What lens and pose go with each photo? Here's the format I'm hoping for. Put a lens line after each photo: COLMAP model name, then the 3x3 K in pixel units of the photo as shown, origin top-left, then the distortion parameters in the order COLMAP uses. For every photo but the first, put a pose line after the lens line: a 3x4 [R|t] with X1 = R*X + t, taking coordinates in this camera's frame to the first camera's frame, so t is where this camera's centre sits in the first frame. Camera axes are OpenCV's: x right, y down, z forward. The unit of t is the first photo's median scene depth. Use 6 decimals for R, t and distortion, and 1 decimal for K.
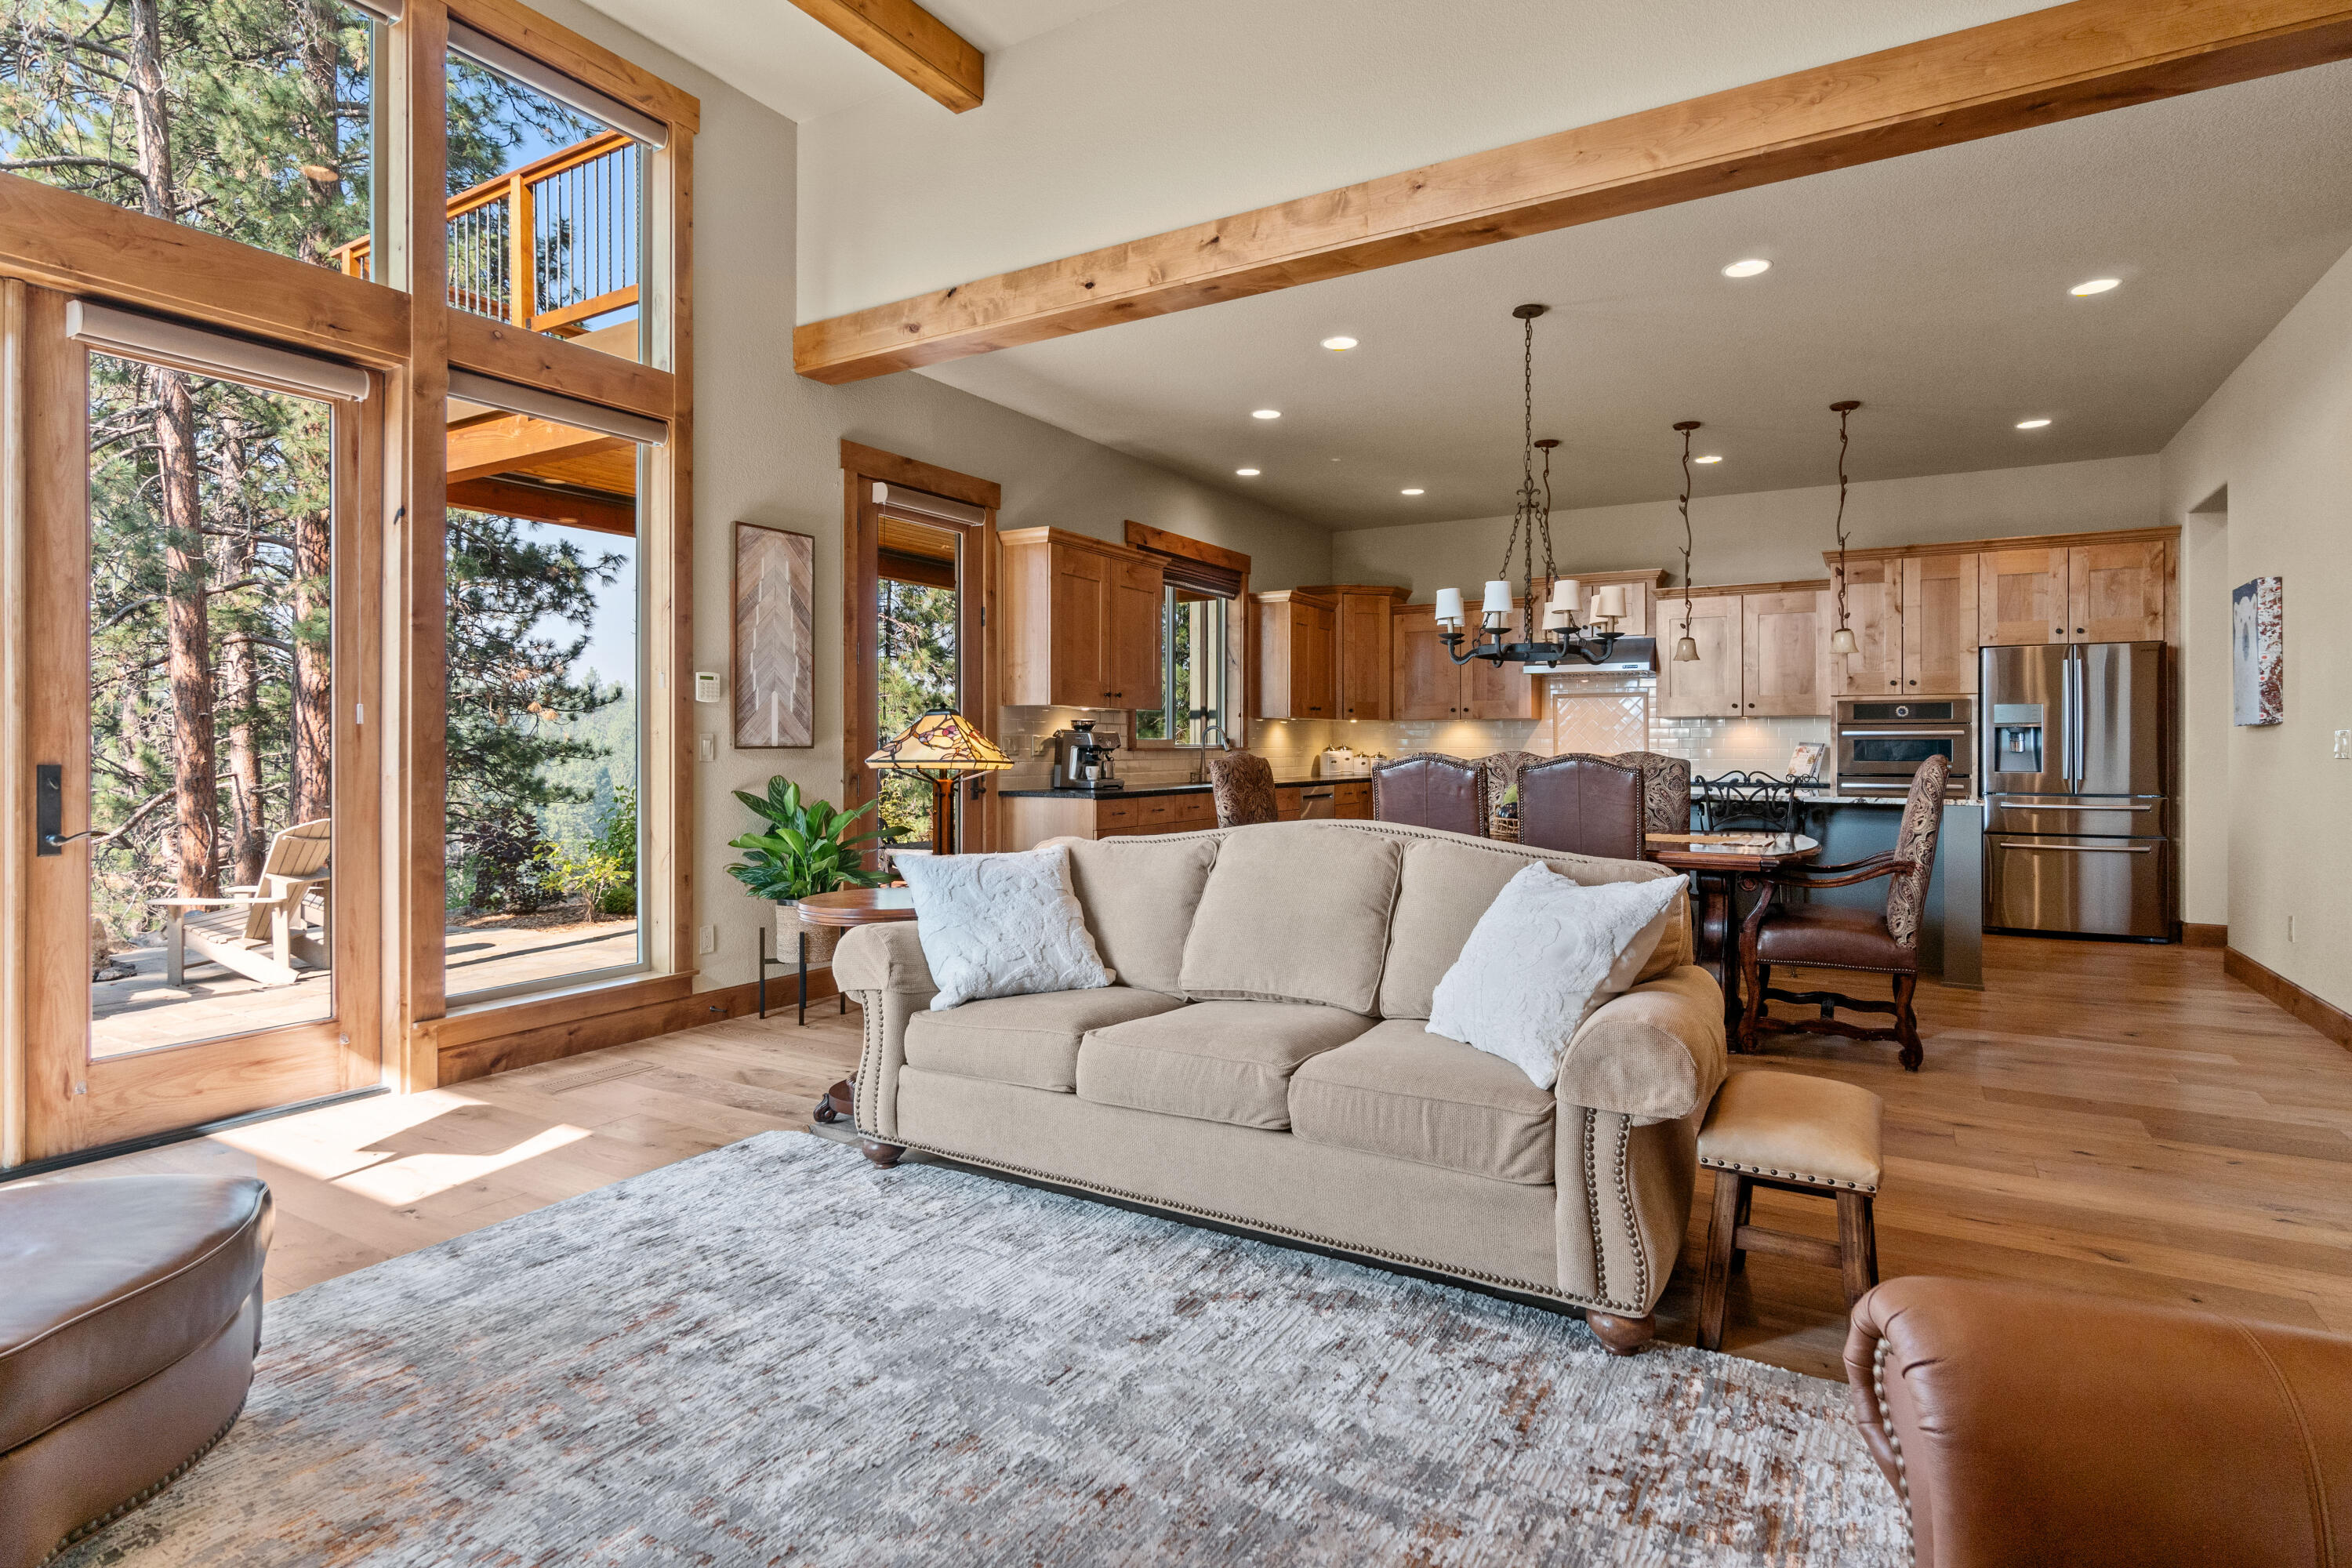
lens RADIAL K [[1202.5, 0, 1174.4], [0, 1202.5, 745.8], [0, 0, 1]] dist [0.002537, -0.000071]
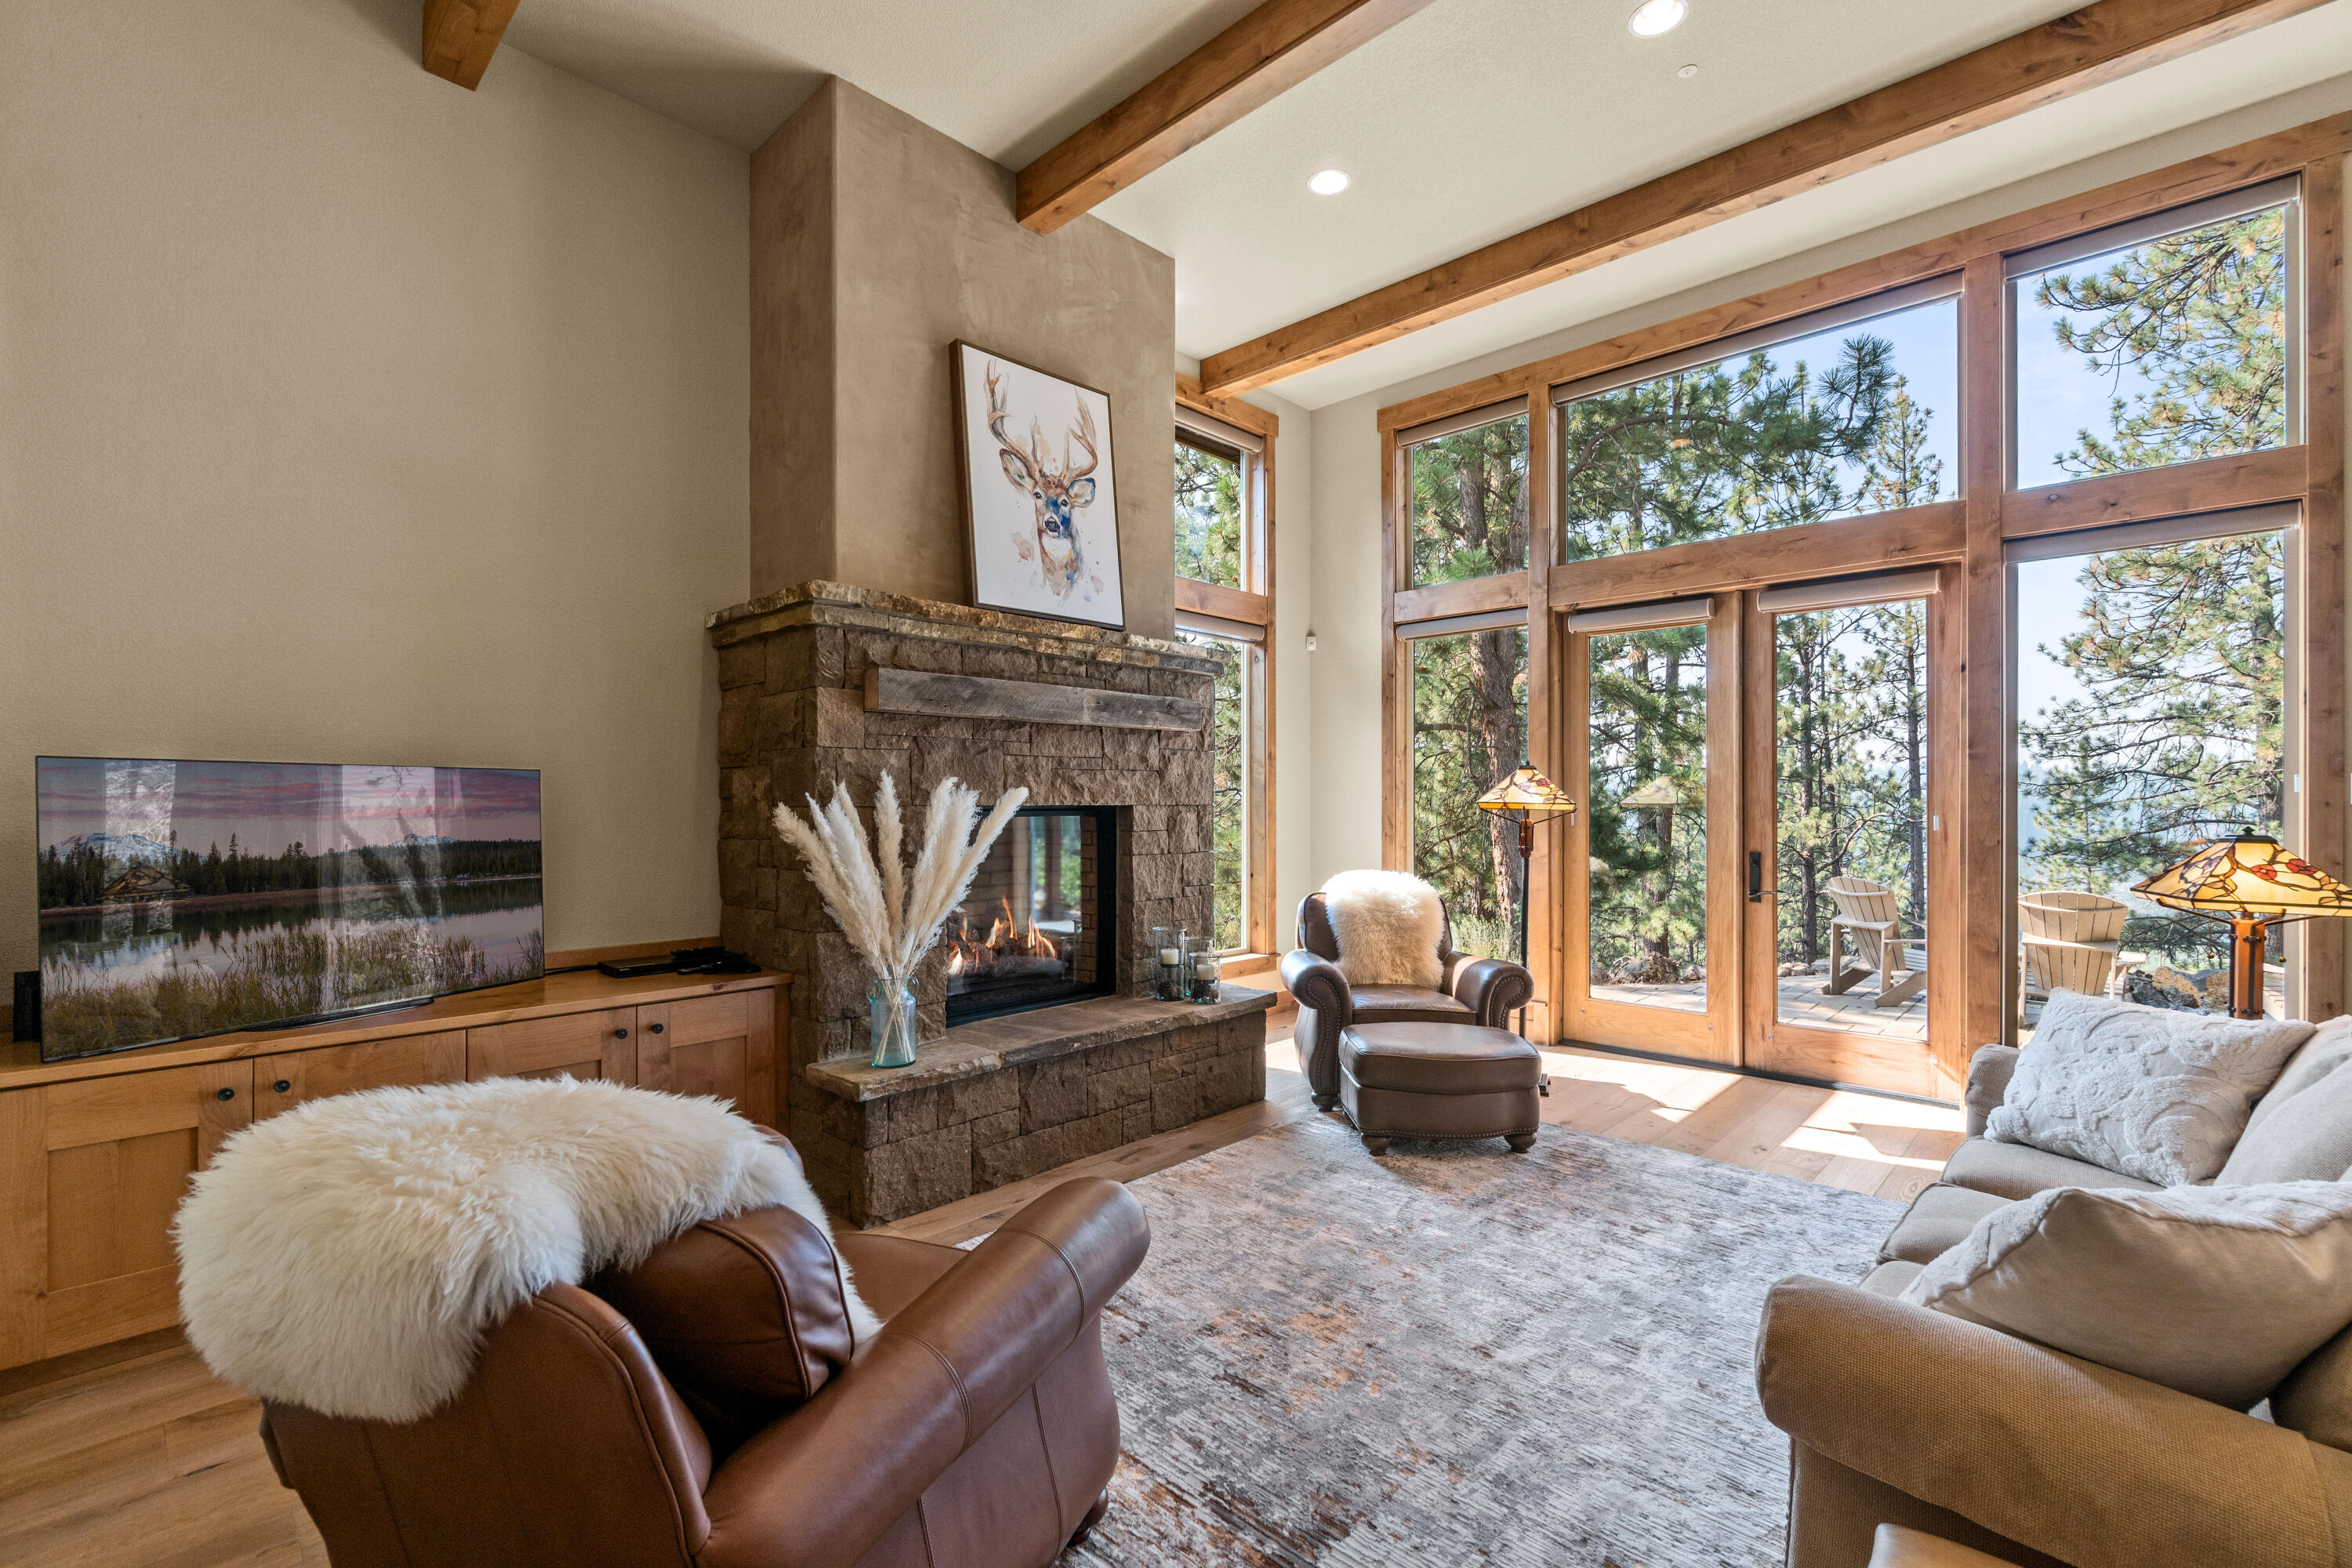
lens RADIAL K [[1032.0, 0, 1177.1], [0, 1032.0, 799.0], [0, 0, 1]] dist [-0.003294, 0.000880]
pose [[-0.230898, 0.000246, -0.972978, 0.746764], [0.004200, 0.999991, -0.000744, -0.064267], [0.972969, -0.004258, -0.230897, 0.496357]]
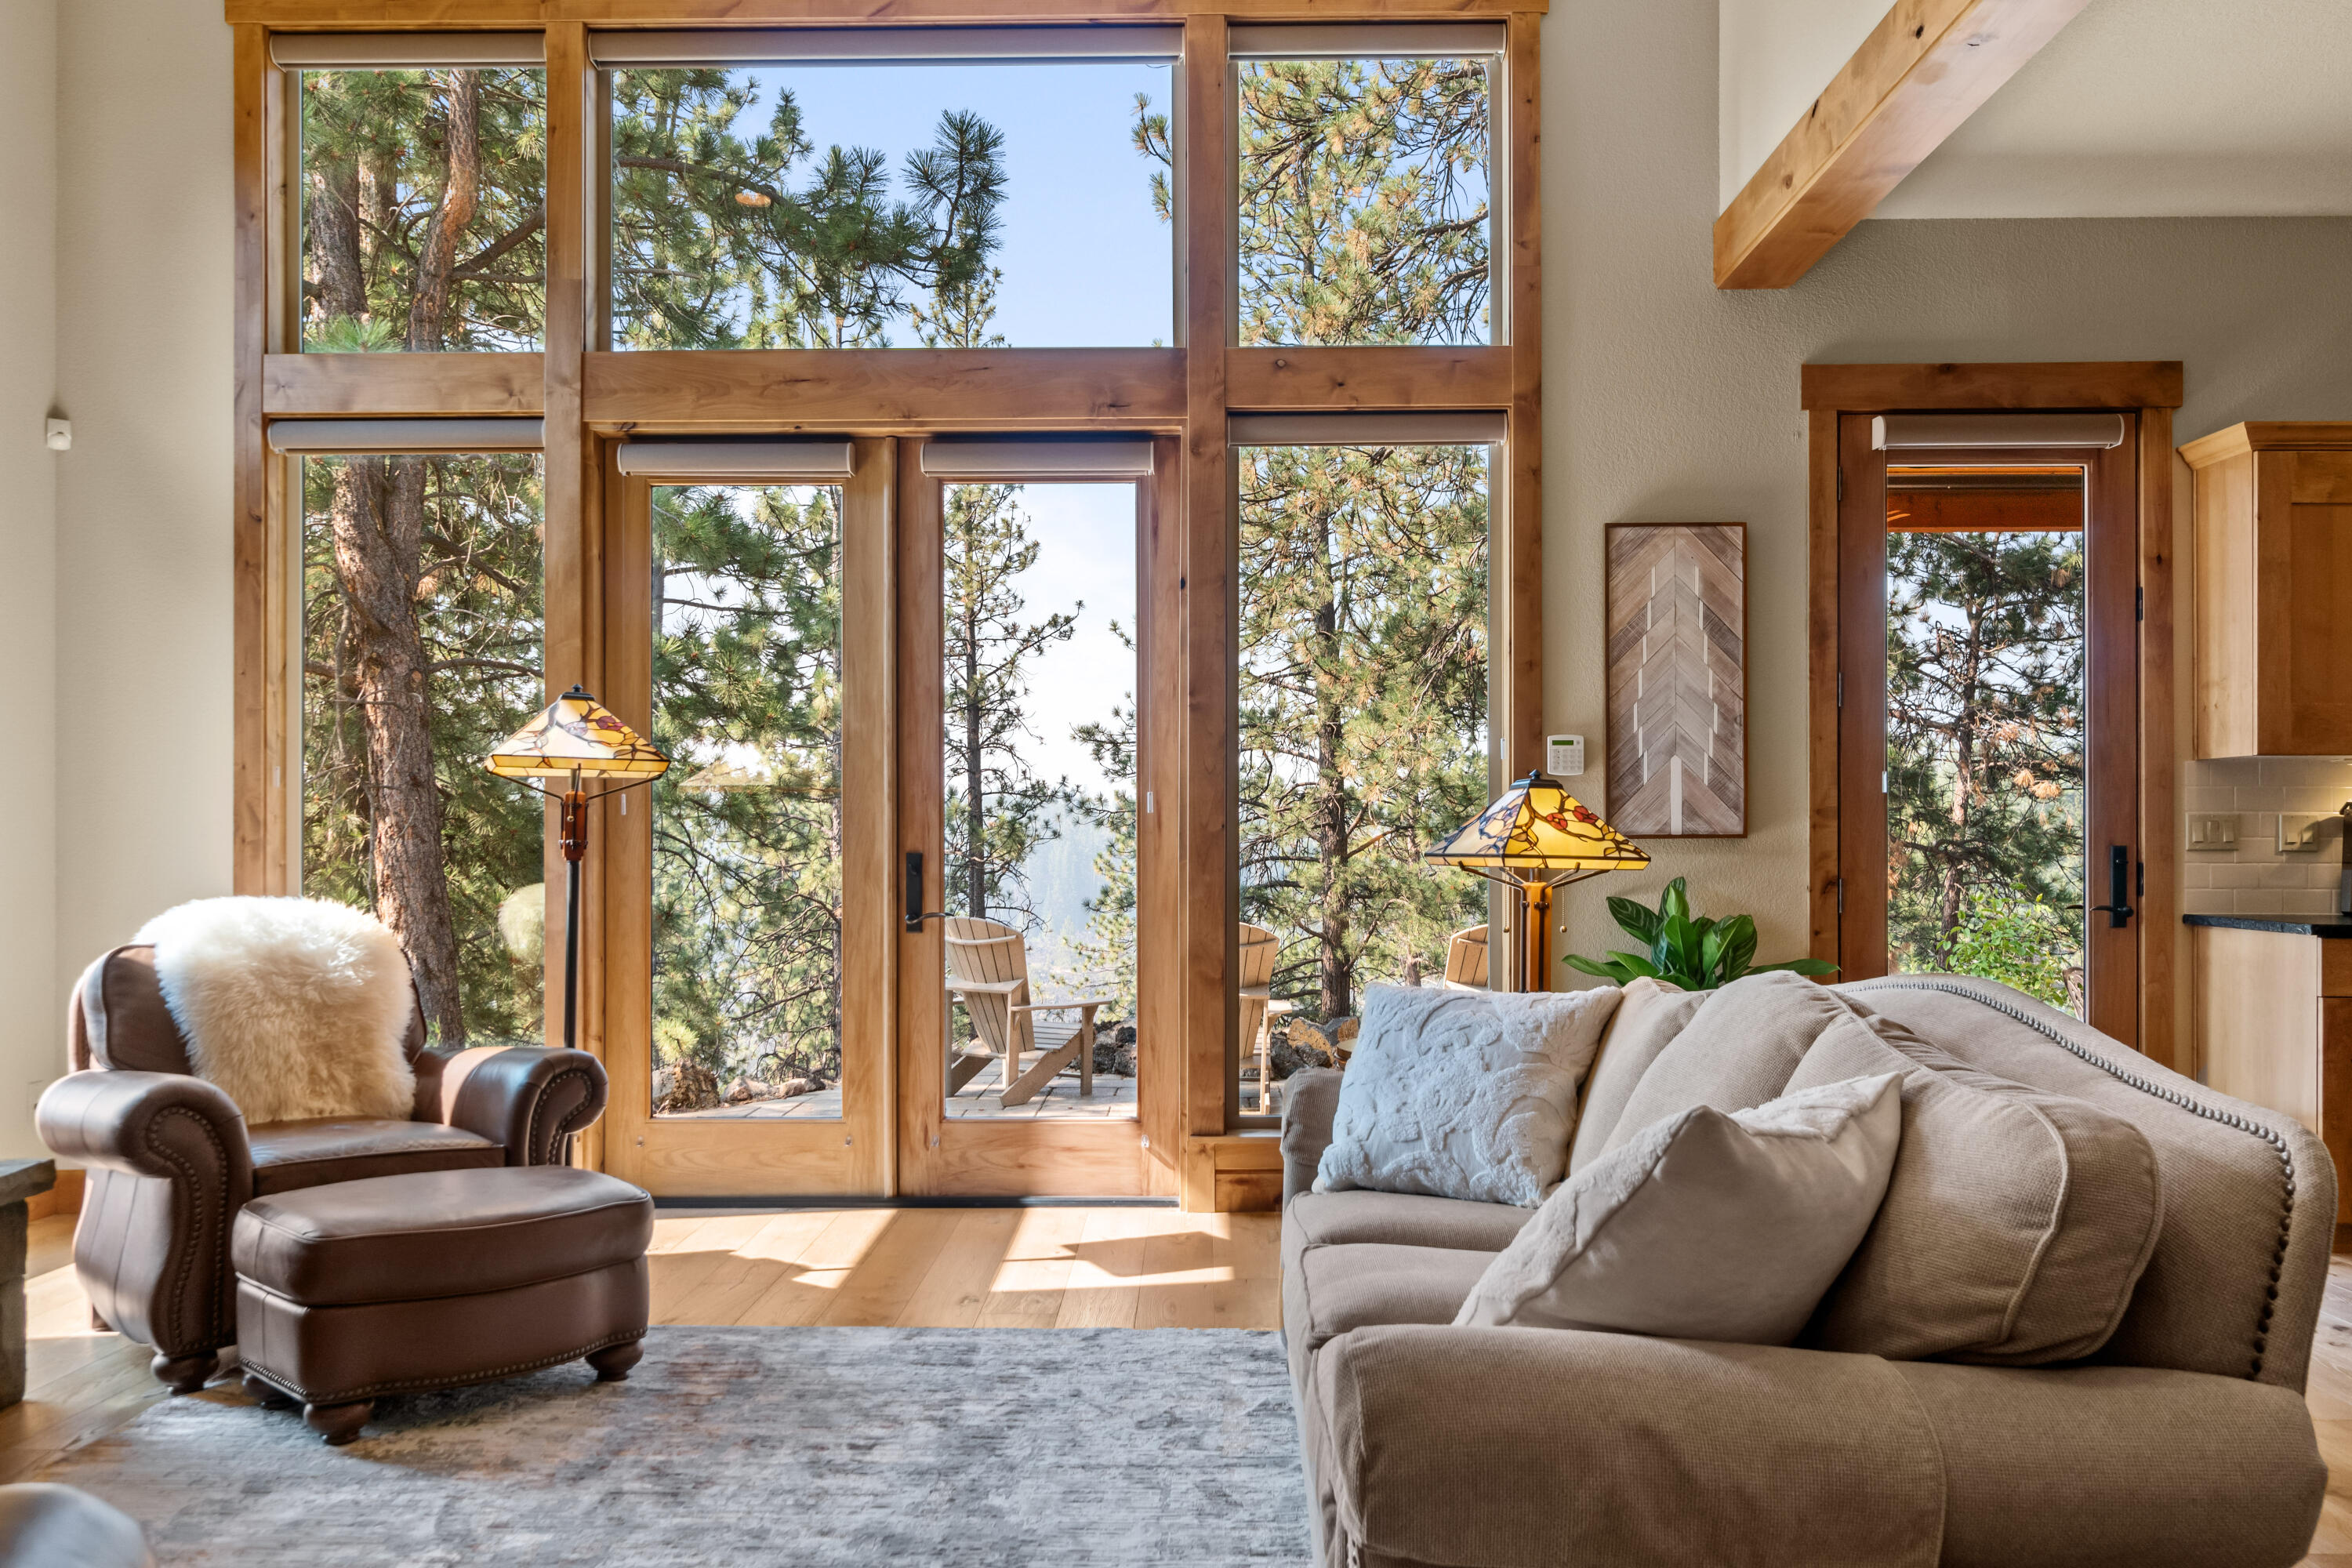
lens RADIAL K [[1835.0, 0, 1190.1], [0, 1835.0, 831.5], [0, 0, 1]] dist [0.003032, -0.011377]
pose [[0.499378, -0.004964, -0.866370, 0.683019], [0.002791, 0.999988, -0.004121, 0.003014], [0.866380, -0.000360, 0.499385, 0.344553]]
